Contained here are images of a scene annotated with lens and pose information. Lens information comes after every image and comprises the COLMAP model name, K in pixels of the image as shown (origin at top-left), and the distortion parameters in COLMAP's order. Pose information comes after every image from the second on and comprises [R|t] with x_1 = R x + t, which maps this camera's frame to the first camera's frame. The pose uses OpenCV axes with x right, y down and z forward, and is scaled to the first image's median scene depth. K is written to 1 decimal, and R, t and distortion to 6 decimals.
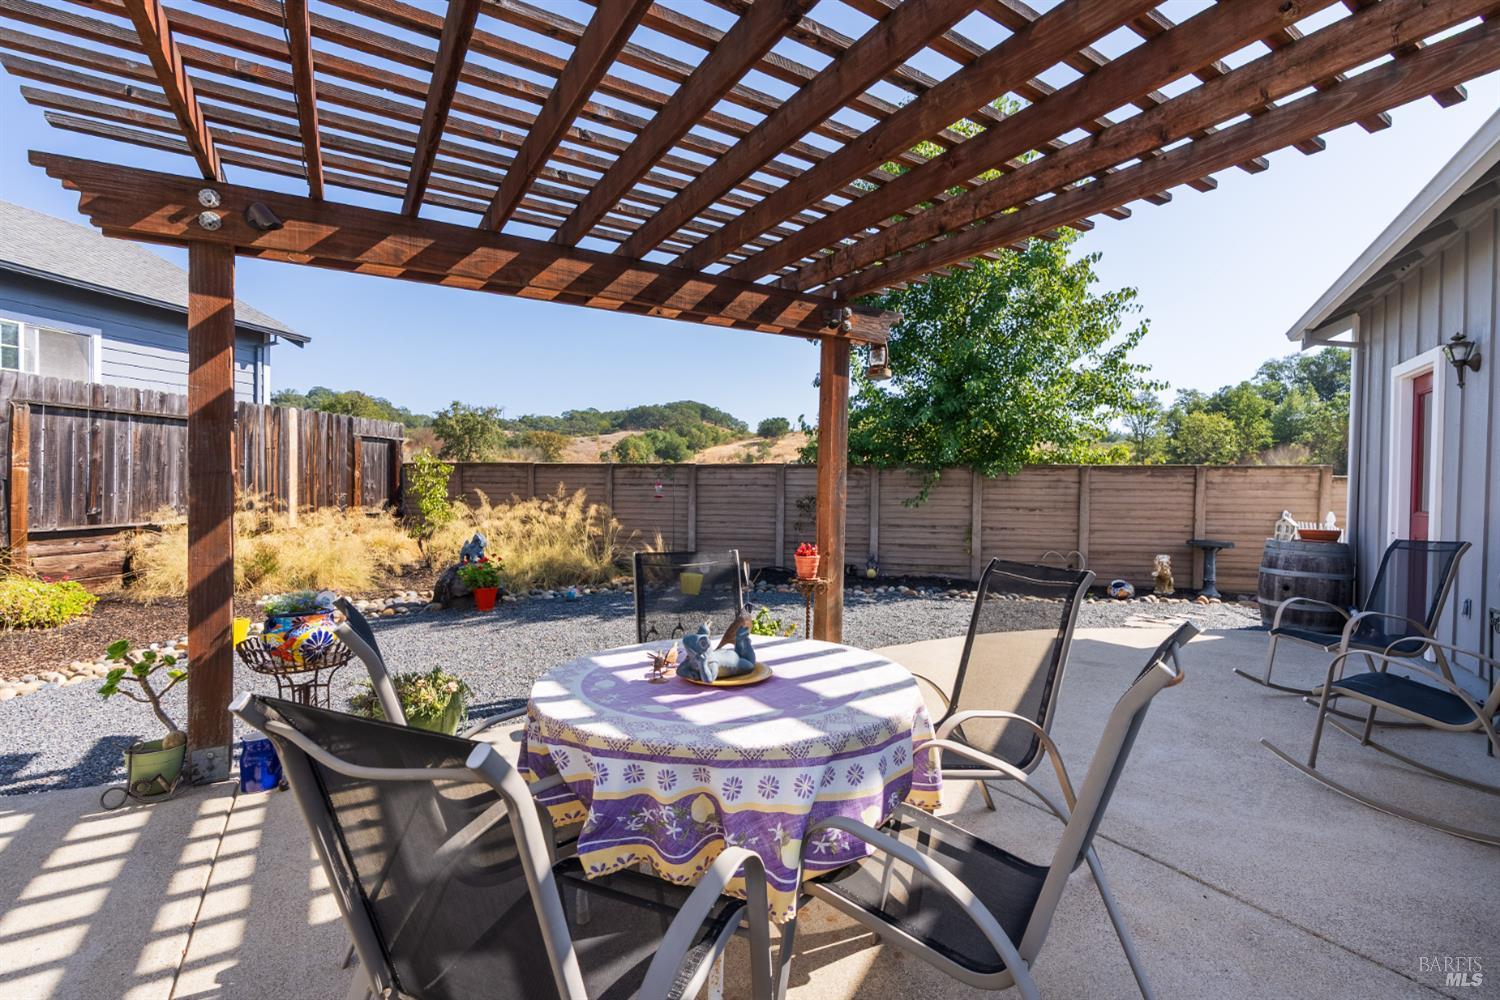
lens RADIAL K [[702.0, 0, 750.0], [0, 702.0, 500.0], [0, 0, 1]] dist [-0.011607, 0.000523]
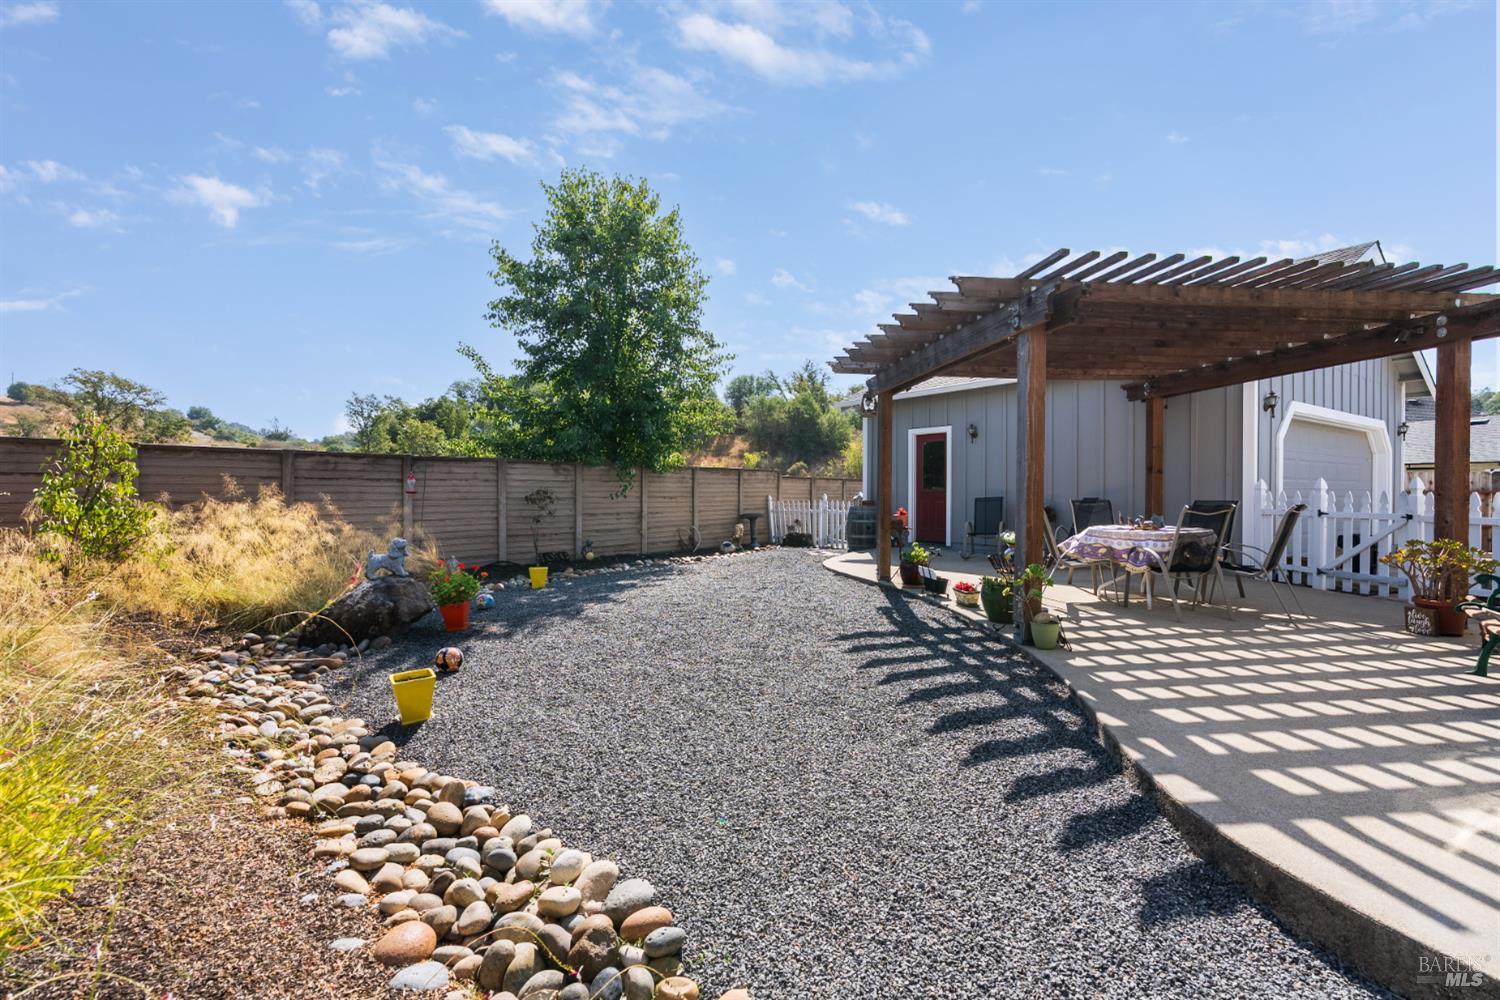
lens RADIAL K [[702.0, 0, 750.0], [0, 702.0, 500.0], [0, 0, 1]] dist [-0.011607, 0.000523]
pose [[0.398536, -0.021371, 0.916904, -0.733858], [0.022656, 0.999653, 0.013452, 0.002092], [-0.916873, 0.015412, 0.398882, 0.277654]]
